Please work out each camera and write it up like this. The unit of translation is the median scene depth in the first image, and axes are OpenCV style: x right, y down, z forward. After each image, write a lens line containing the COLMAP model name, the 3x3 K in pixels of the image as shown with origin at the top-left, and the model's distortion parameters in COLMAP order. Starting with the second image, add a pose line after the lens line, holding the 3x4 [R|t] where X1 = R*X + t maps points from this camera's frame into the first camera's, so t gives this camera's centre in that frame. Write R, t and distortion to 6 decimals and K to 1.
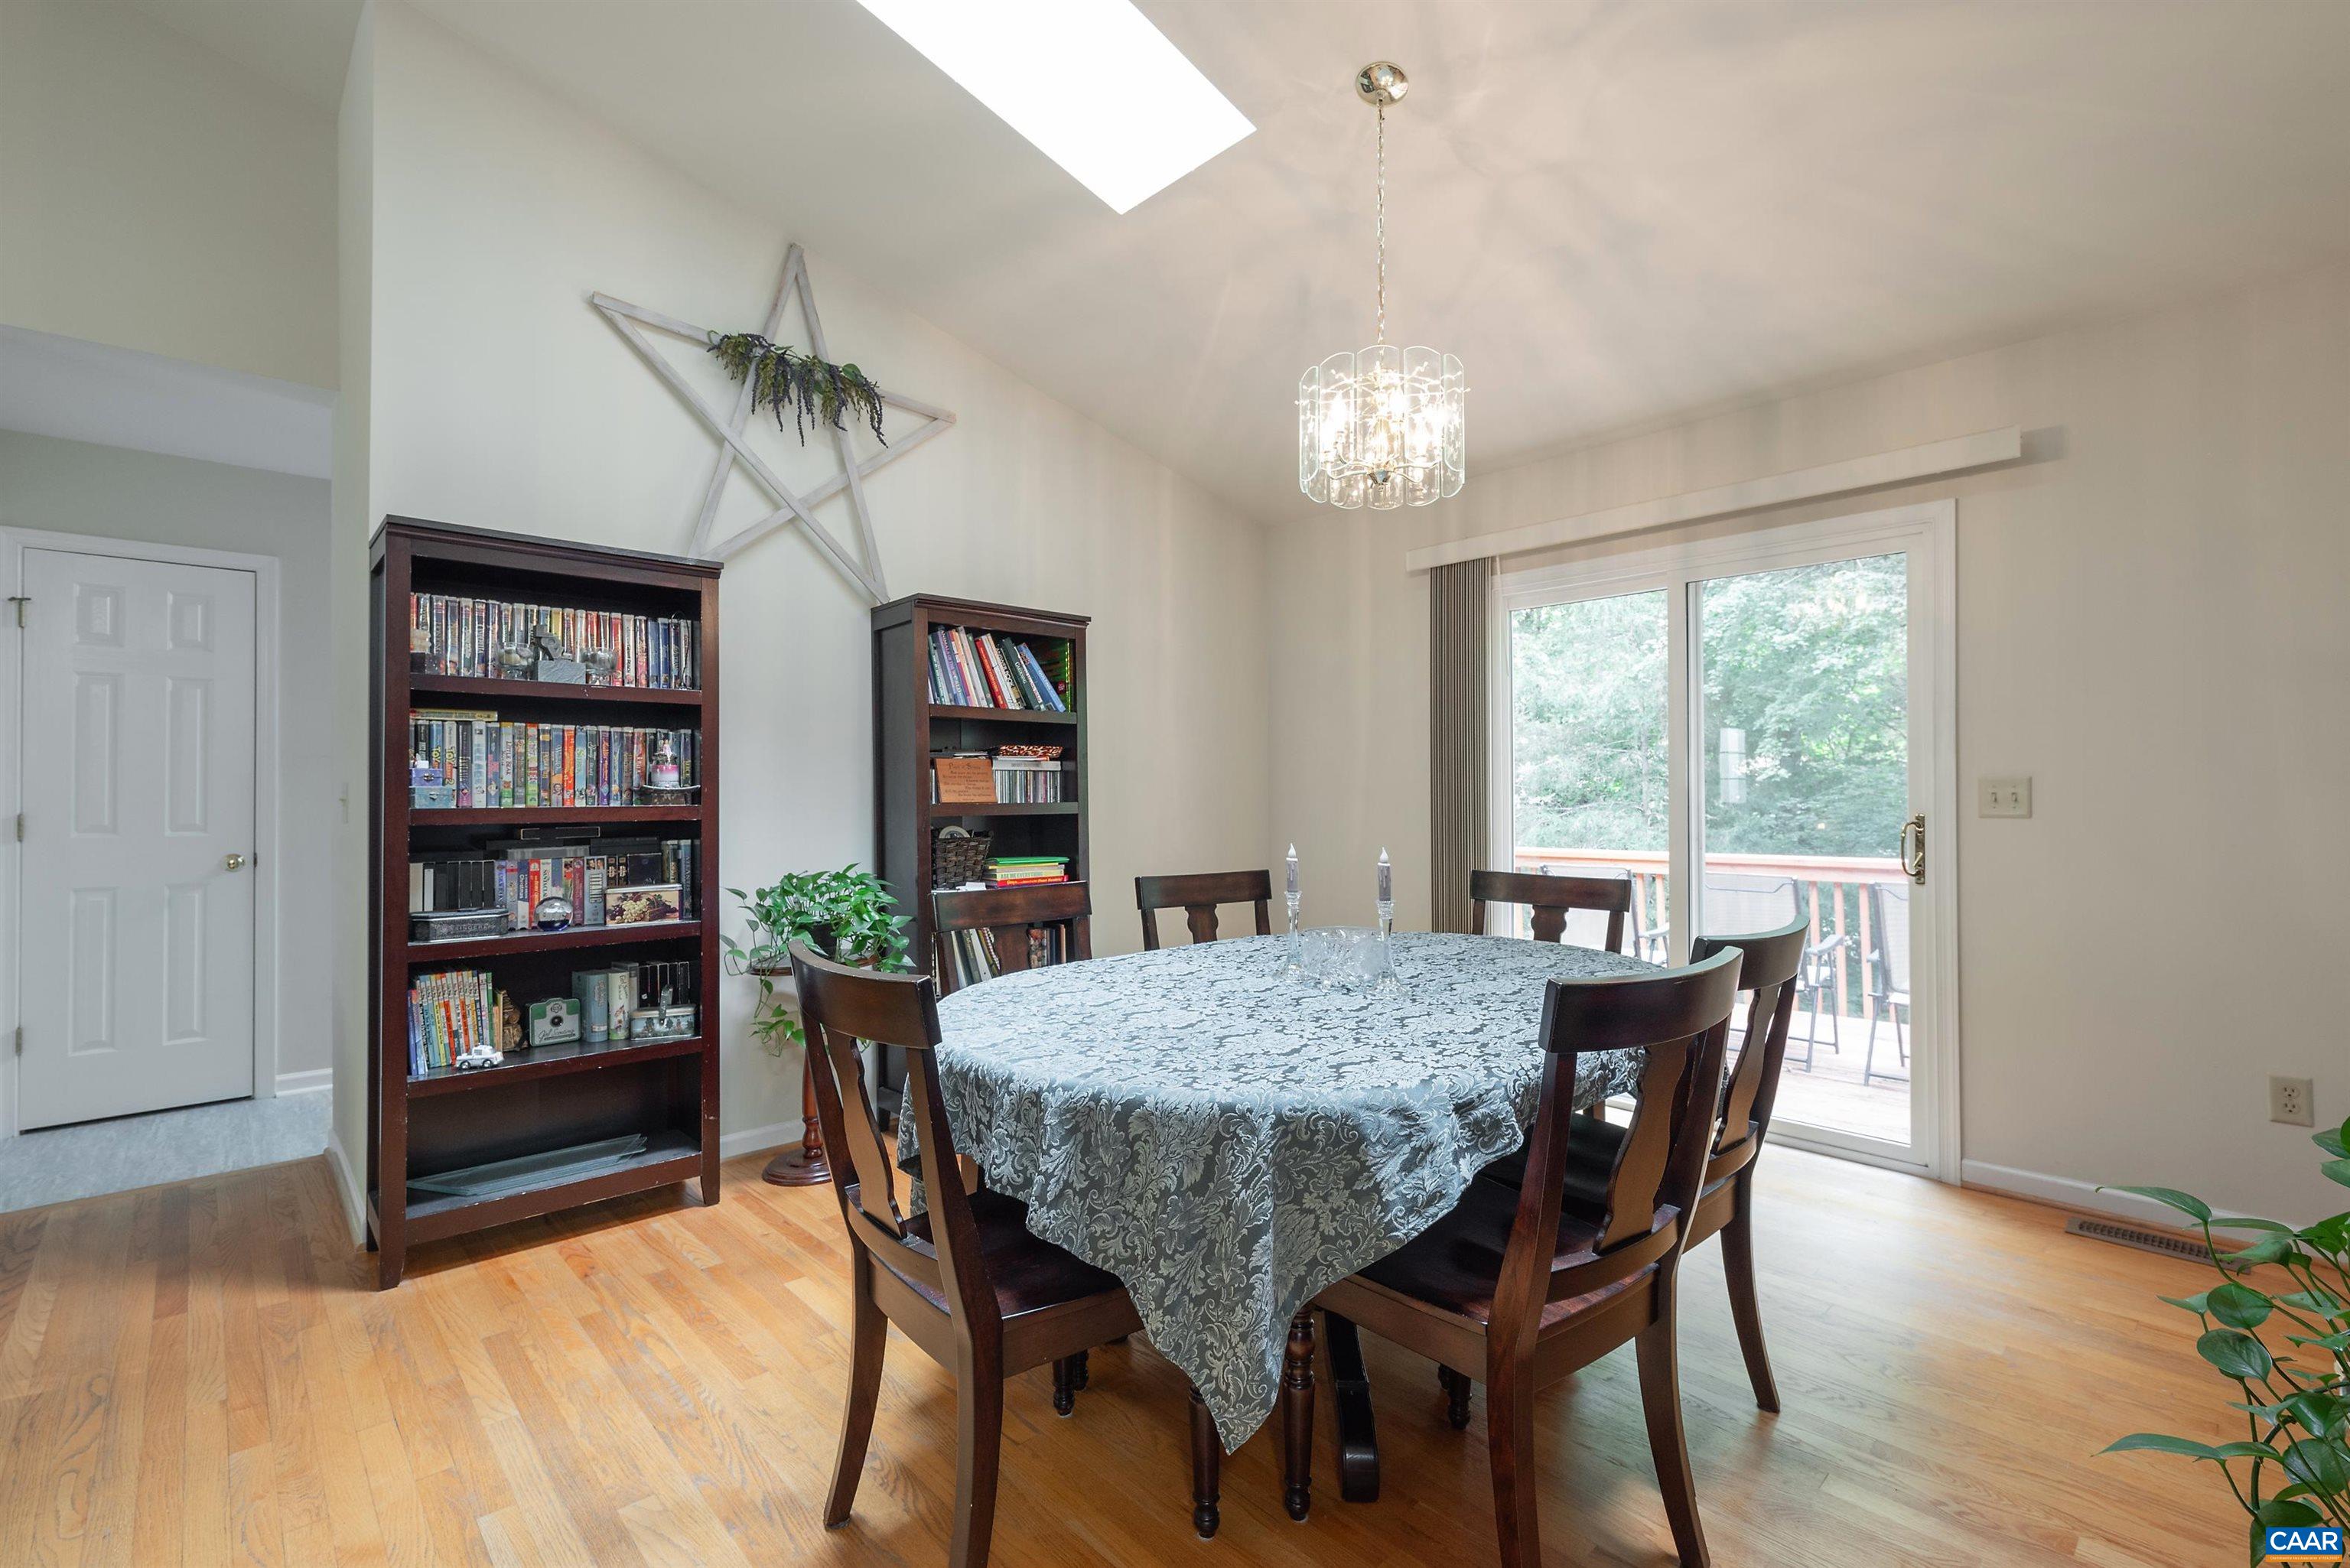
lens RADIAL K [[1050.9, 0, 1173.9], [0, 1050.9, 791.2], [0, 0, 1]] dist [-0.011524, 0.000099]
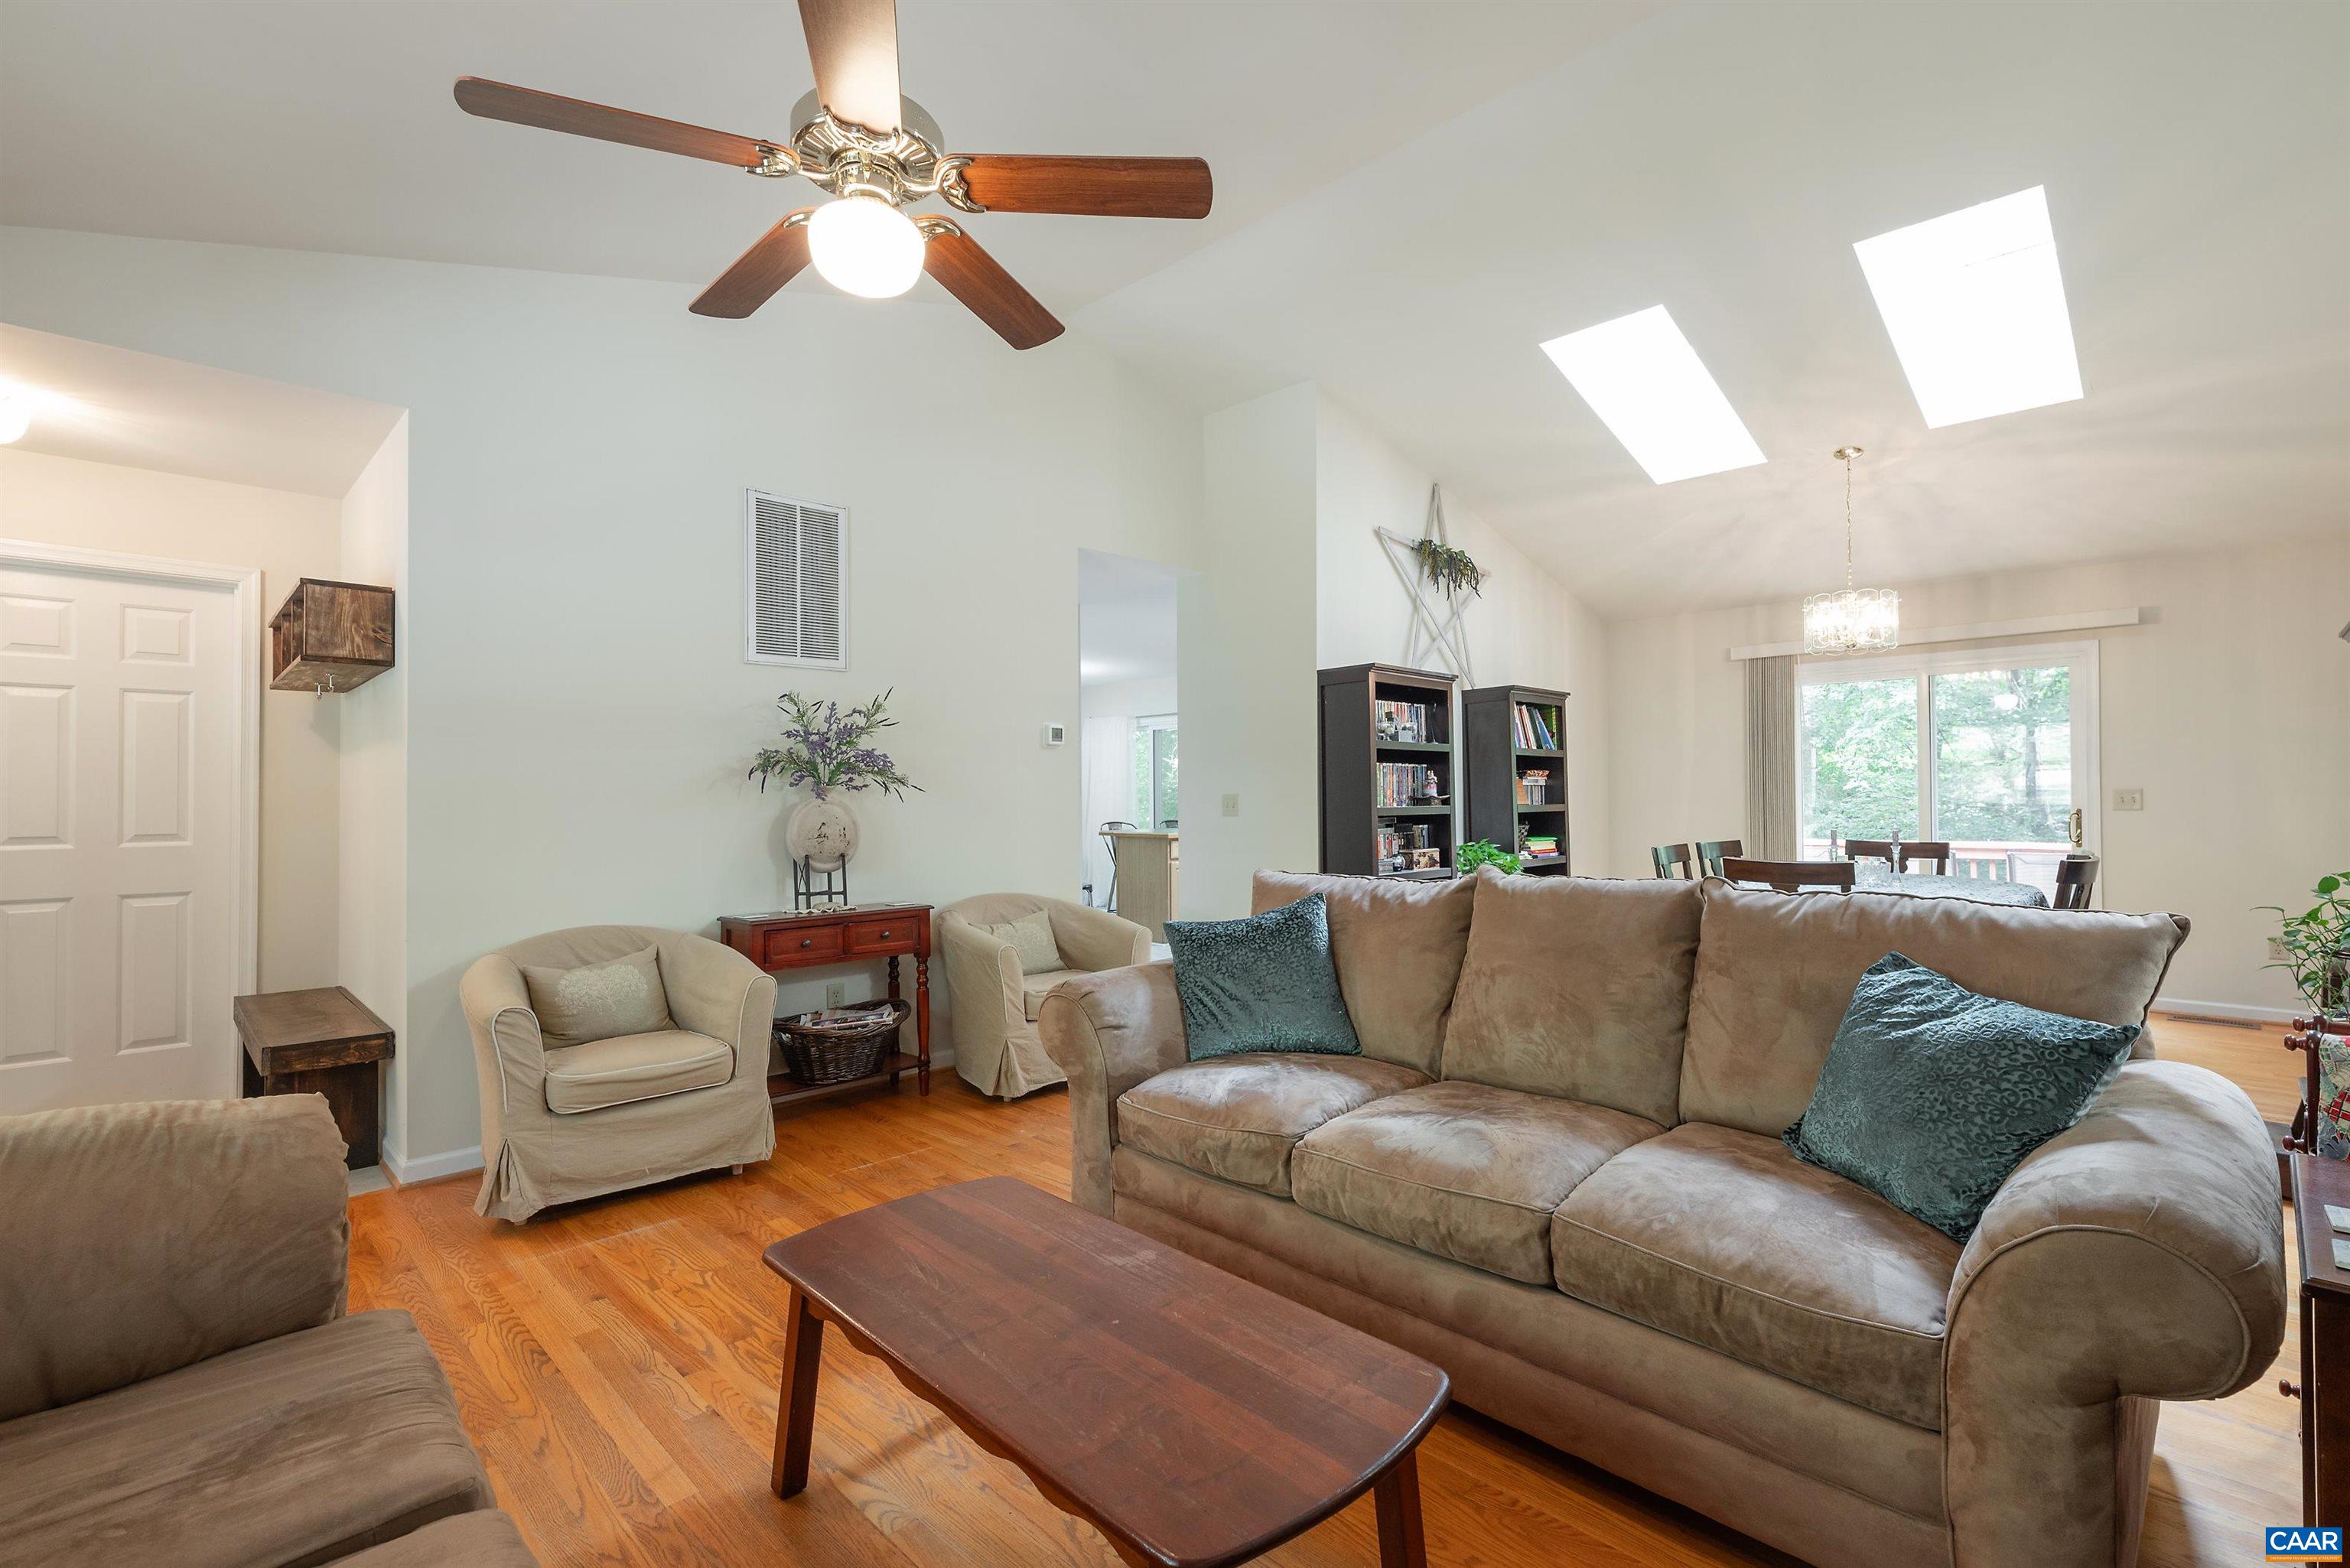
lens RADIAL K [[1046.0, 0, 1175.0], [0, 1046.0, 784.0], [0, 0, 1]] dist [0.000585, 0.000820]
pose [[0.999180, -0.002456, 0.040416, -0.916985], [0.002943, 0.999924, -0.011984, -0.003819], [-0.040383, 0.012093, 0.999111, -0.753779]]
